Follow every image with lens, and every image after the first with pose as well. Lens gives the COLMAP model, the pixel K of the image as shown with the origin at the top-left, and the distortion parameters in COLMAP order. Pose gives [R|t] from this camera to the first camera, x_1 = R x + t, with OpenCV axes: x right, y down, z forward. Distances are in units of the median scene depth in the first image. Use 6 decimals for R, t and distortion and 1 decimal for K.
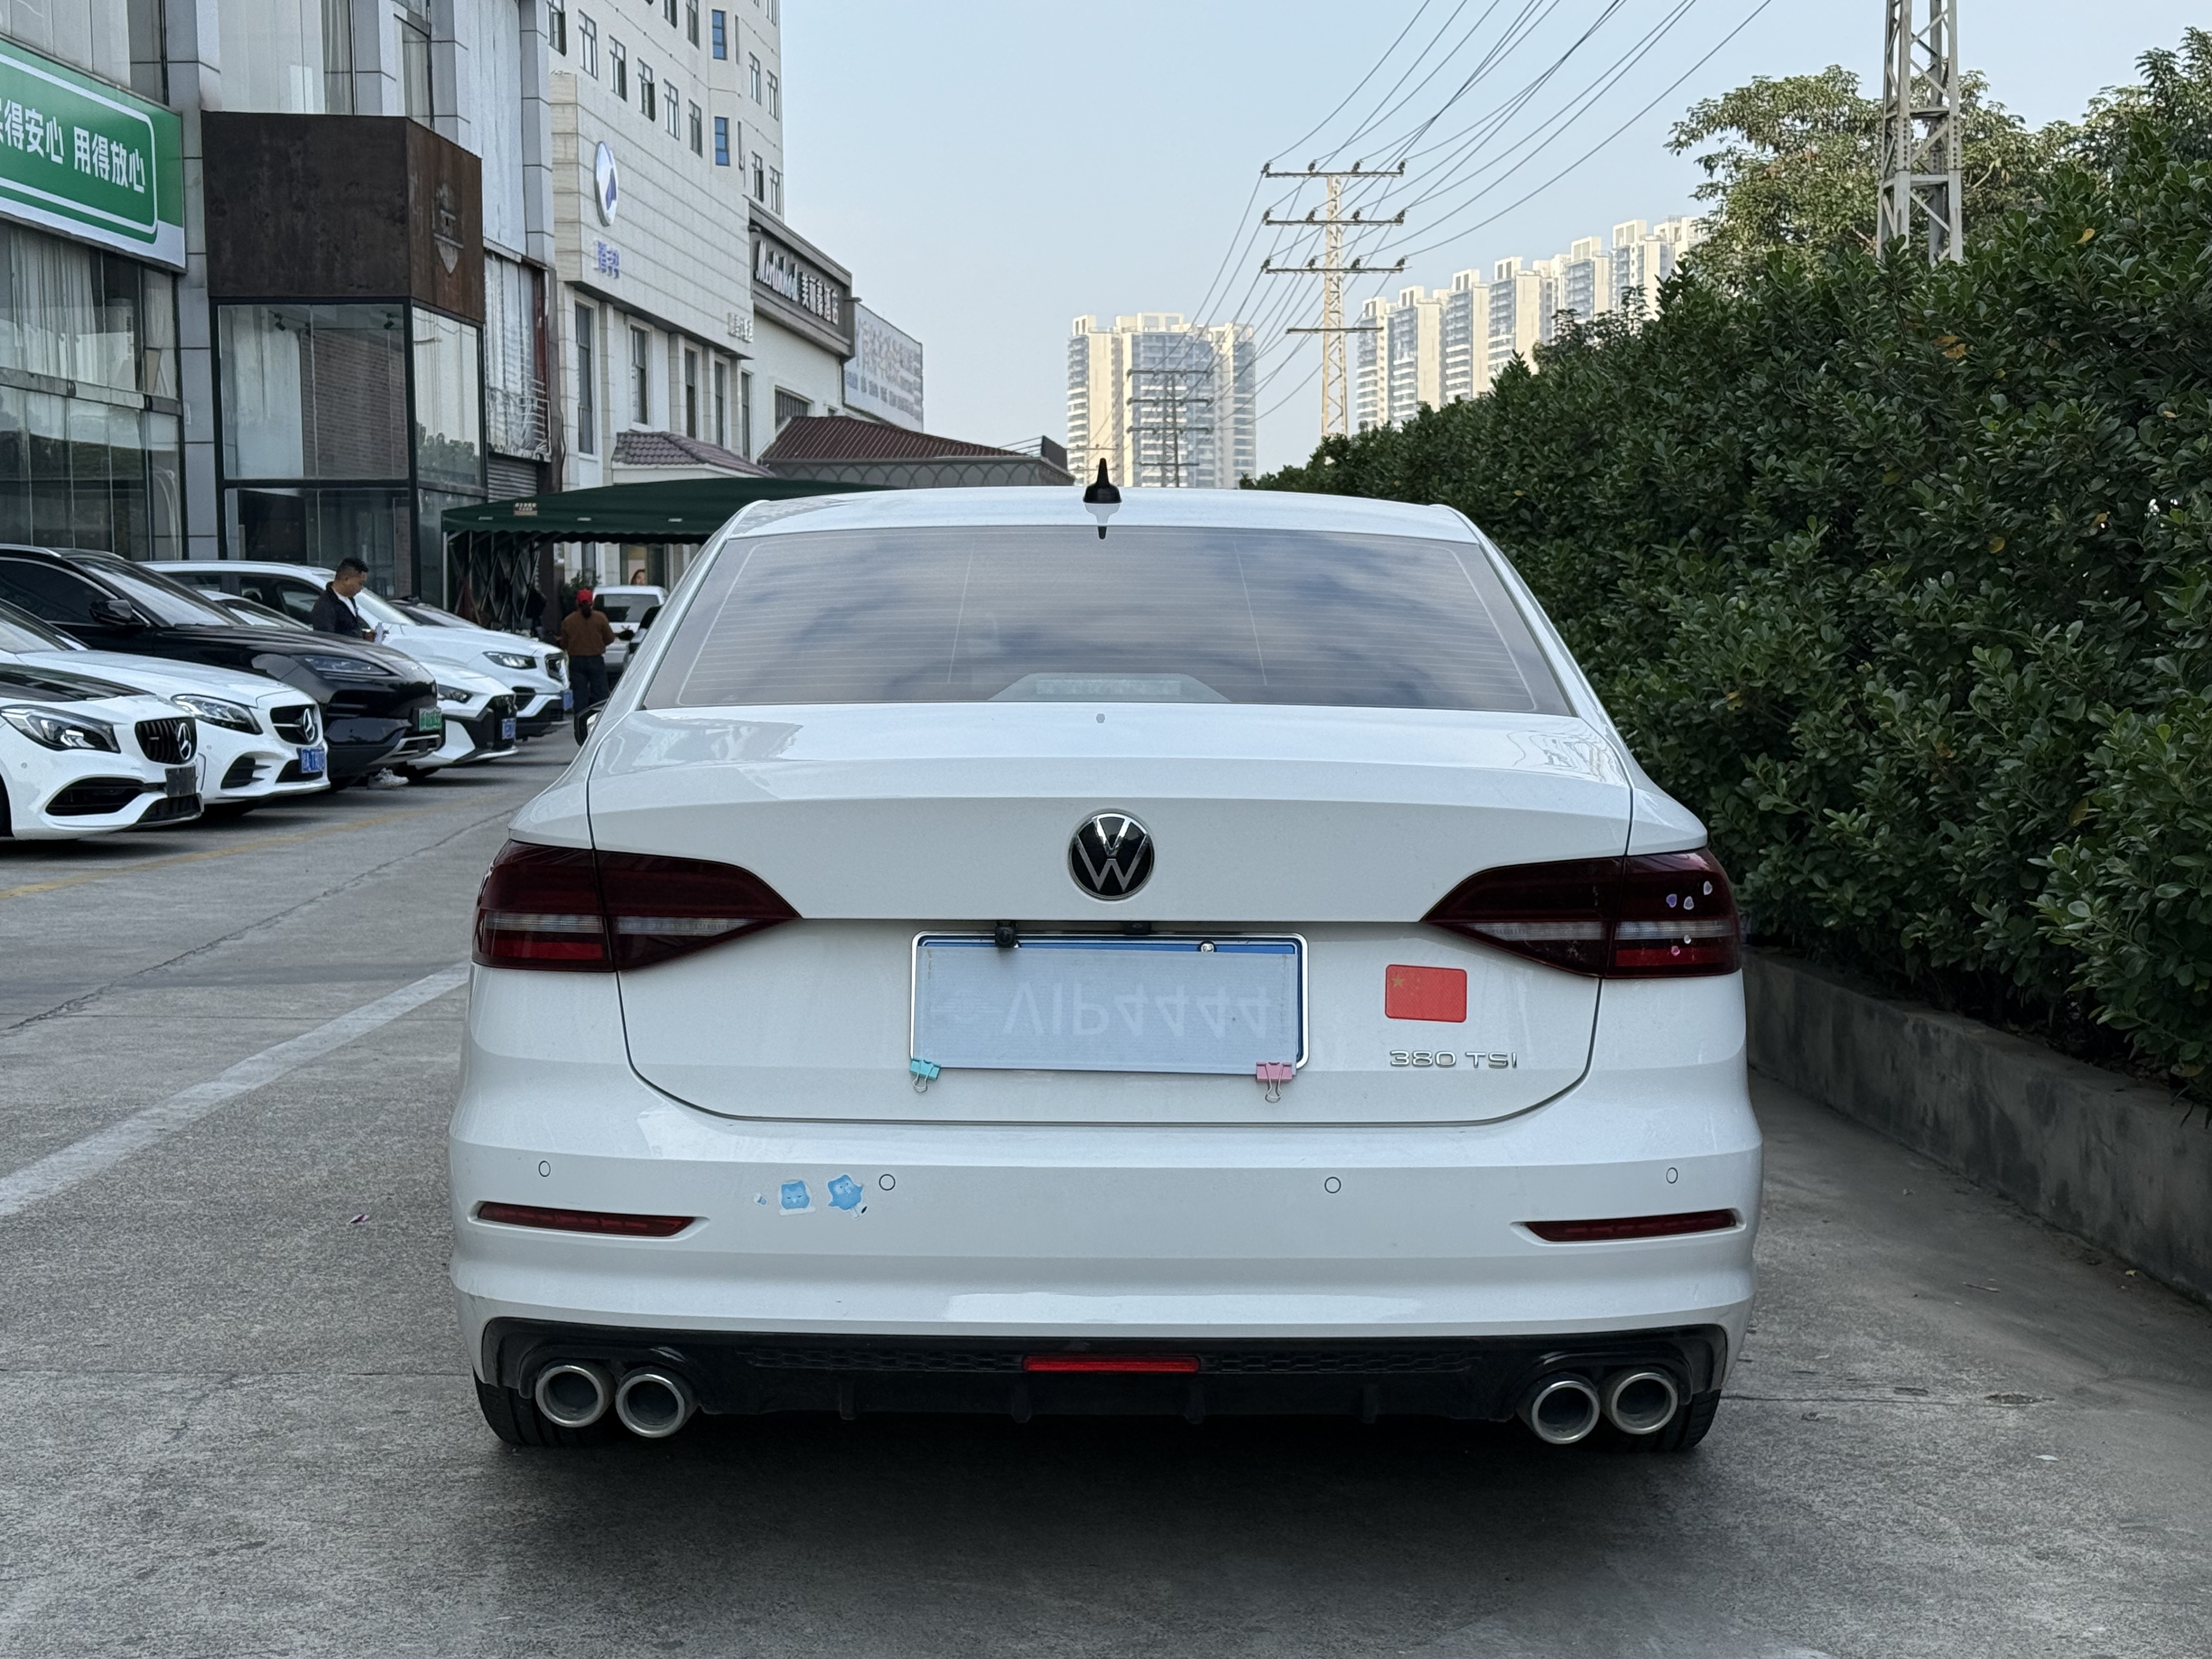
lens RADIAL K [[3359.6, 0, 1100.1], [0, 3359.6, 841.2], [0, 0, 1]] dist [0.096699, 0.000000]
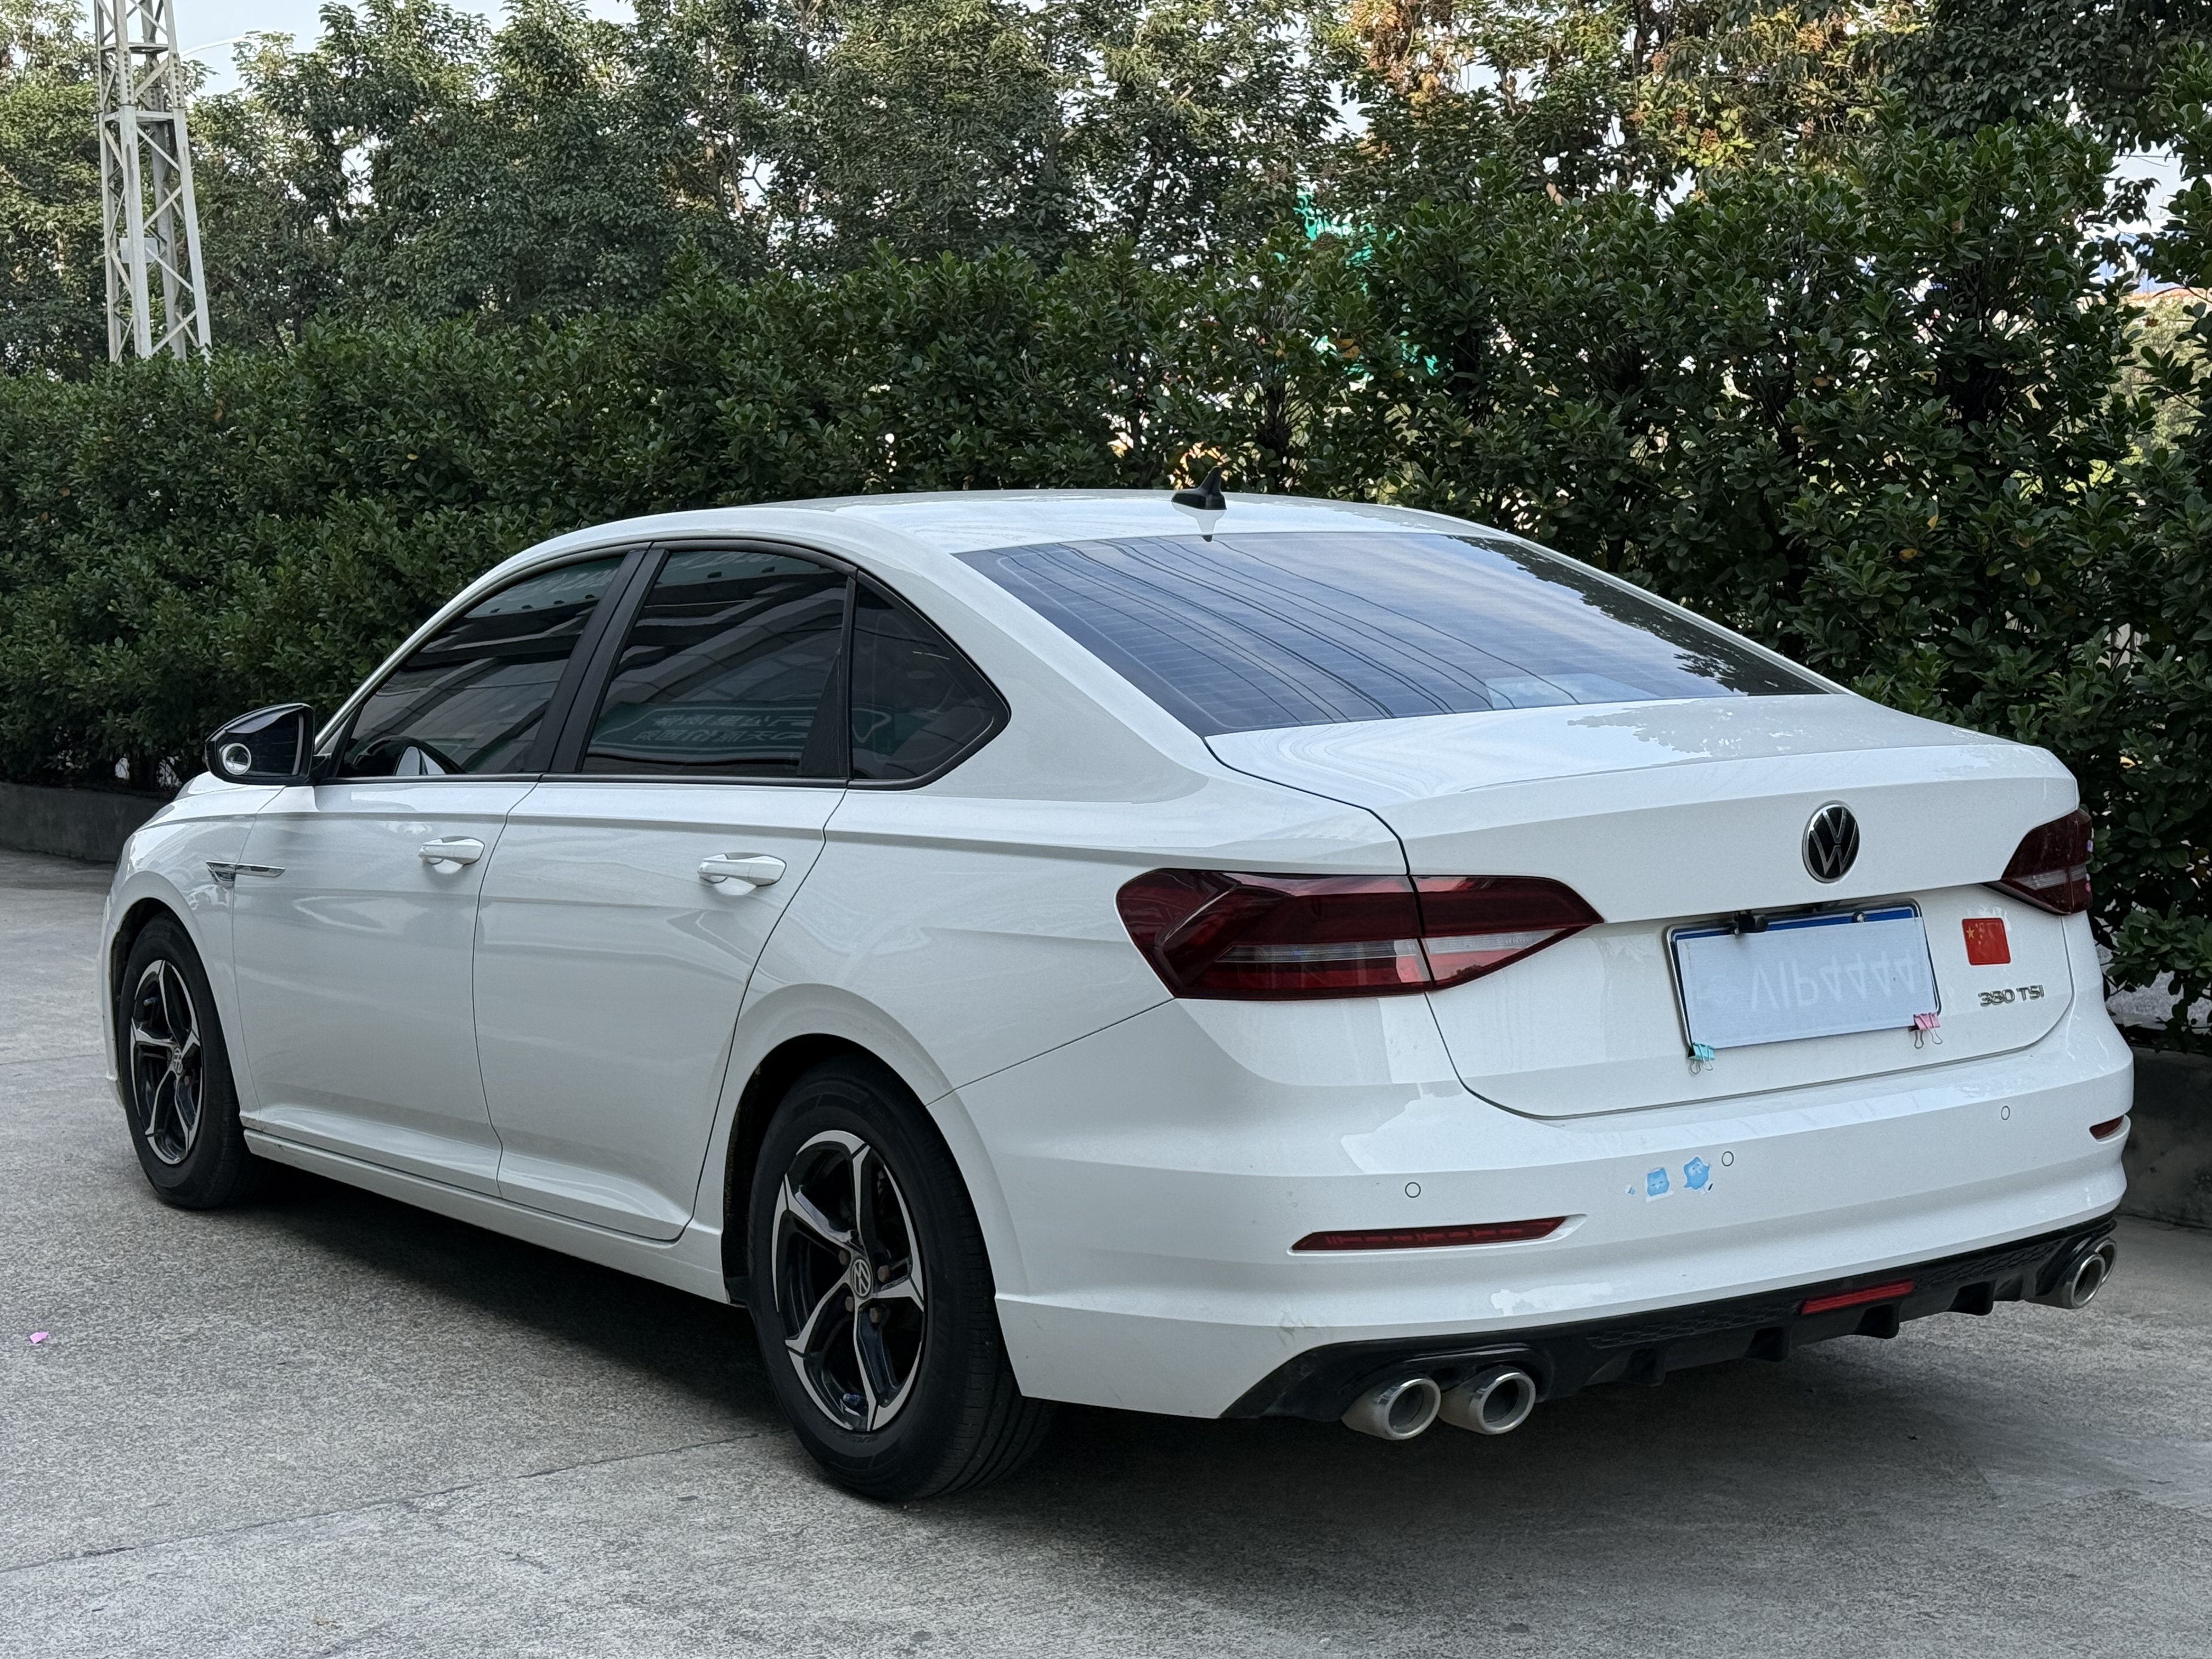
lens RADIAL K [[3359.6, 0, 1096.9], [0, 3359.6, 821.3], [0, 0, 1]] dist [0.096699, 0.000000]
pose [[0.813471, -0.071694, 0.577170, -0.826011], [0.062358, 0.997404, 0.036006, -0.057404], [-0.578254, 0.006701, 0.815830, 0.223075]]
